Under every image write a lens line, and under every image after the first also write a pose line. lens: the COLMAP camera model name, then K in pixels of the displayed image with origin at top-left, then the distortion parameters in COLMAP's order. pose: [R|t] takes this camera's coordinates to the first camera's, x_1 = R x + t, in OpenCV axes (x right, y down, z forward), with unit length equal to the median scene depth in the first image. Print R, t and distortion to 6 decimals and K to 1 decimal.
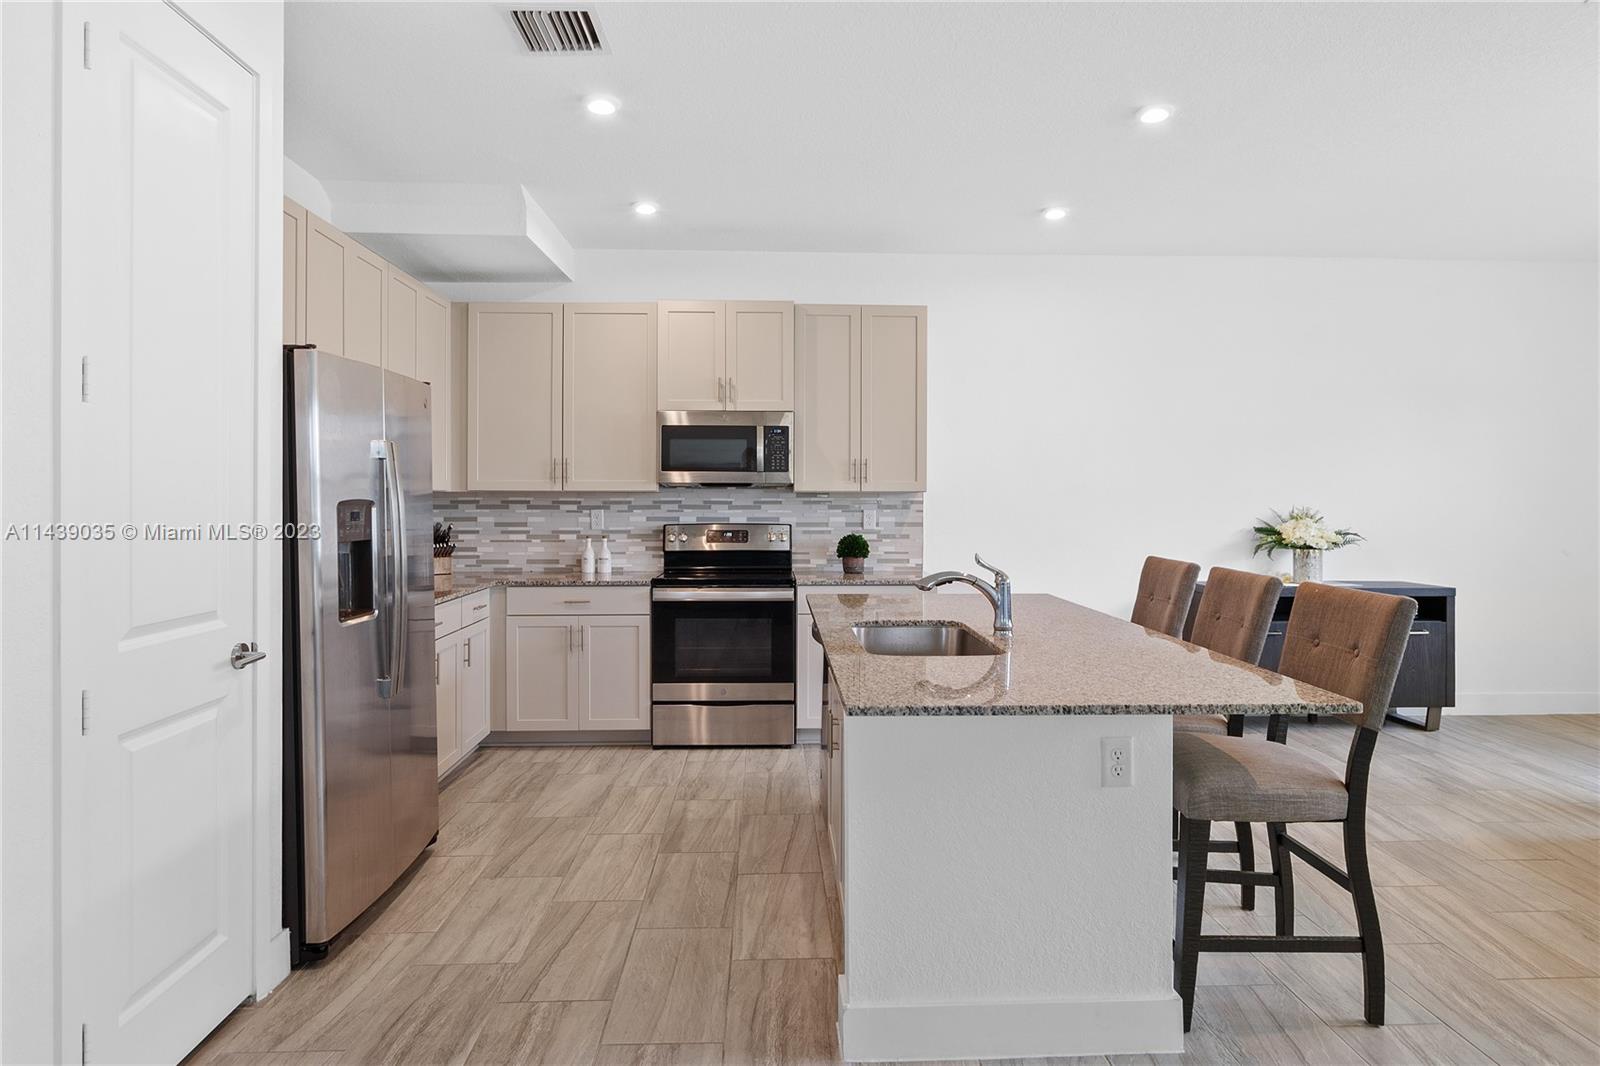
lens RADIAL K [[930.5, 0, 797.6], [0, 930.5, 497.6], [0, 0, 1]] dist [-0.003999, -0.001025]
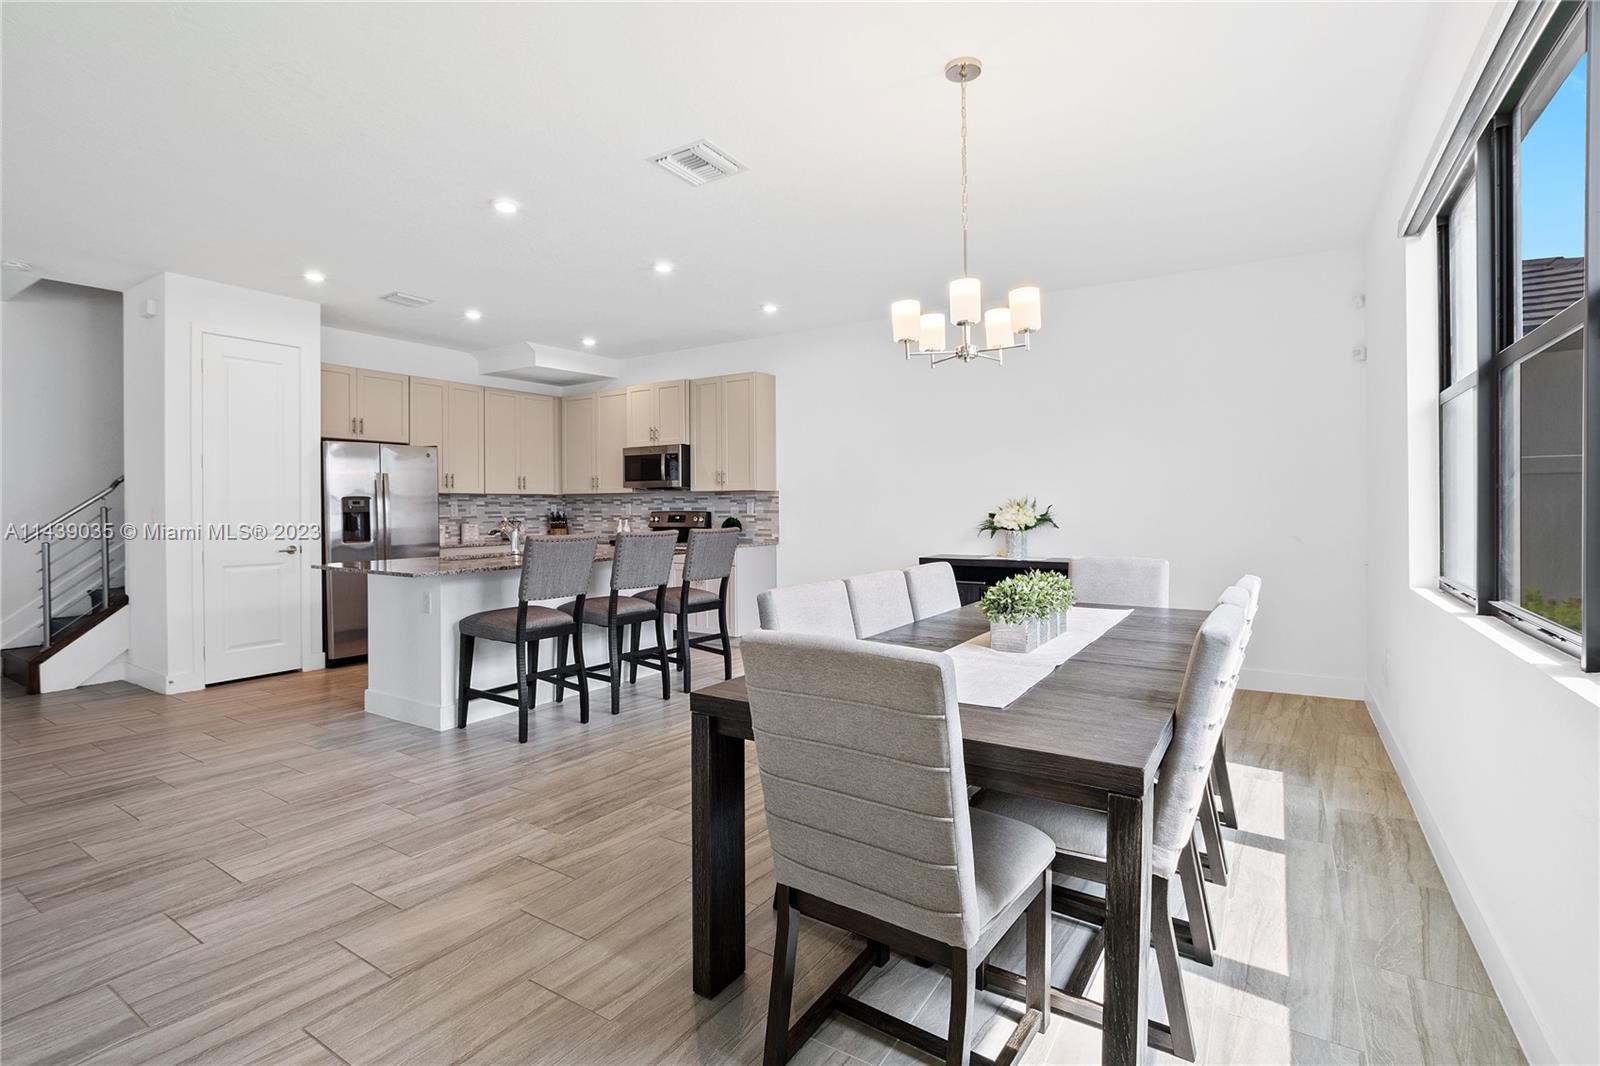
lens RADIAL K [[774.8, 0, 804.1], [0, 774.8, 506.2], [0, 0, 1]] dist [0.000759, -0.000121]
pose [[0.806253, -0.006317, -0.591537, 0.979441], [0.007350, 0.999973, -0.000661, 0.022101], [0.591526, -0.003814, 0.806277, -0.004517]]
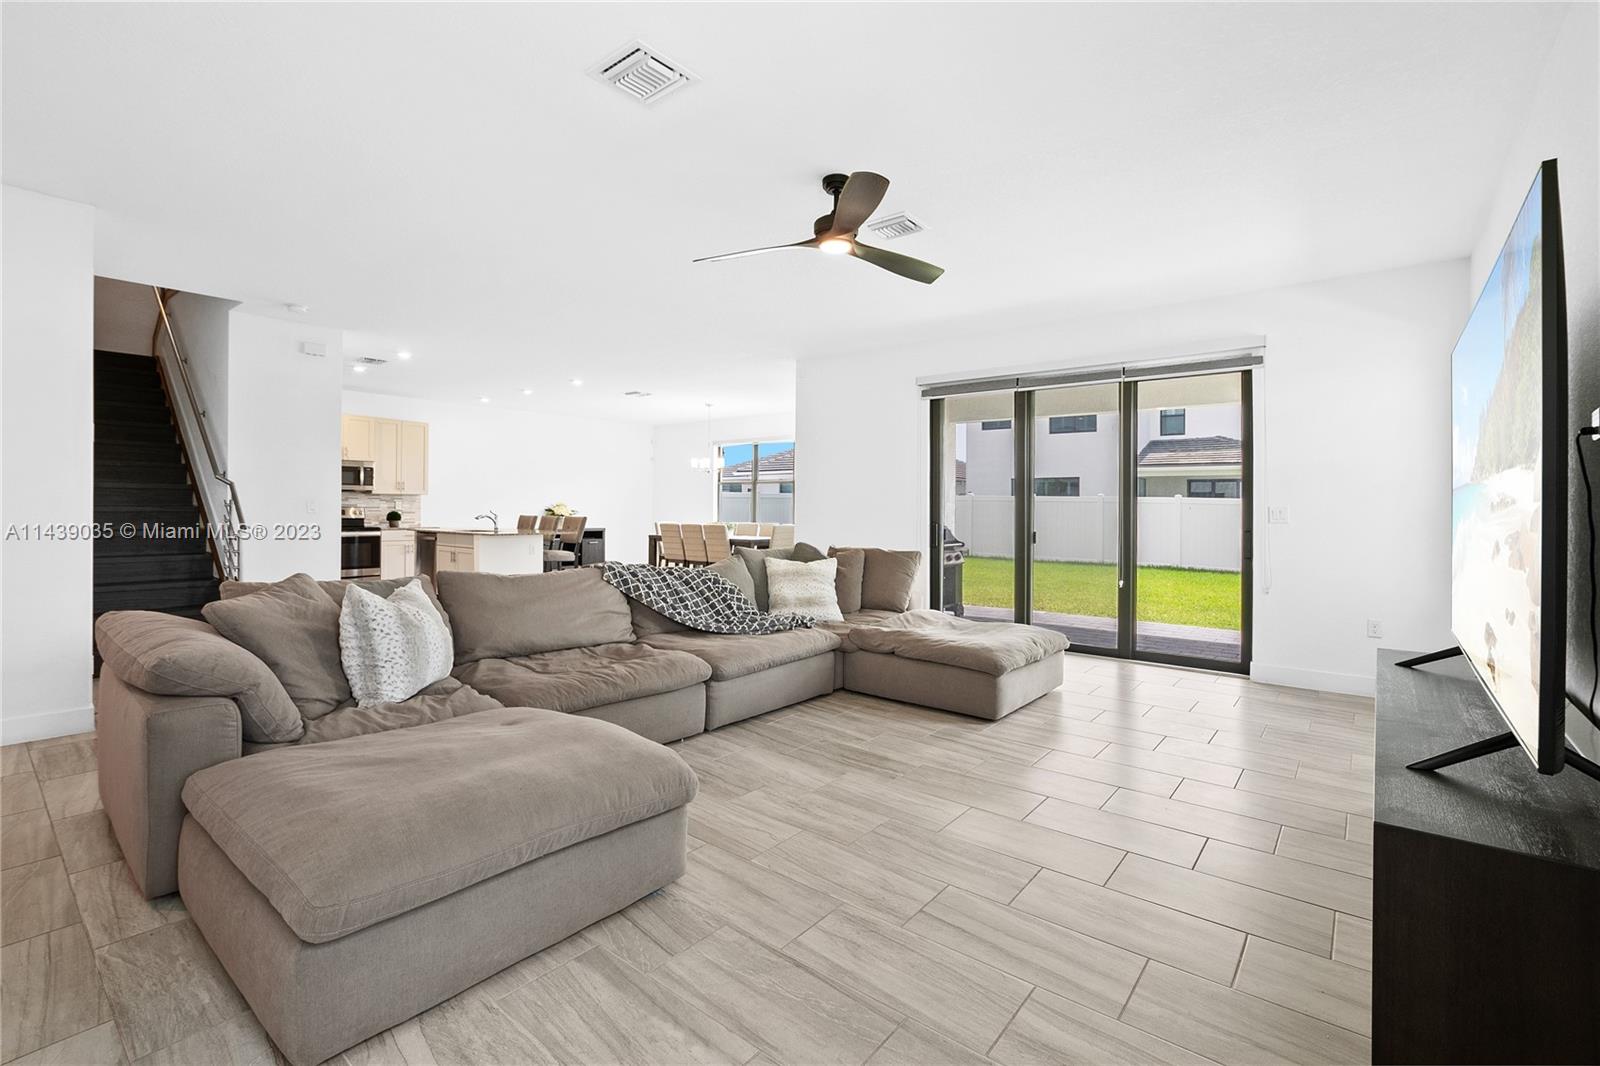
lens RADIAL K [[709.3, 0, 806.3], [0, 709.3, 509.9], [0, 0, 1]] dist [-0.000512, -0.000097]
pose [[0.643969, 0.001684, 0.765050, -0.698352], [-0.005608, 0.999981, 0.002519, 0.025446], [-0.765031, -0.005913, 0.643966, -1.092116]]
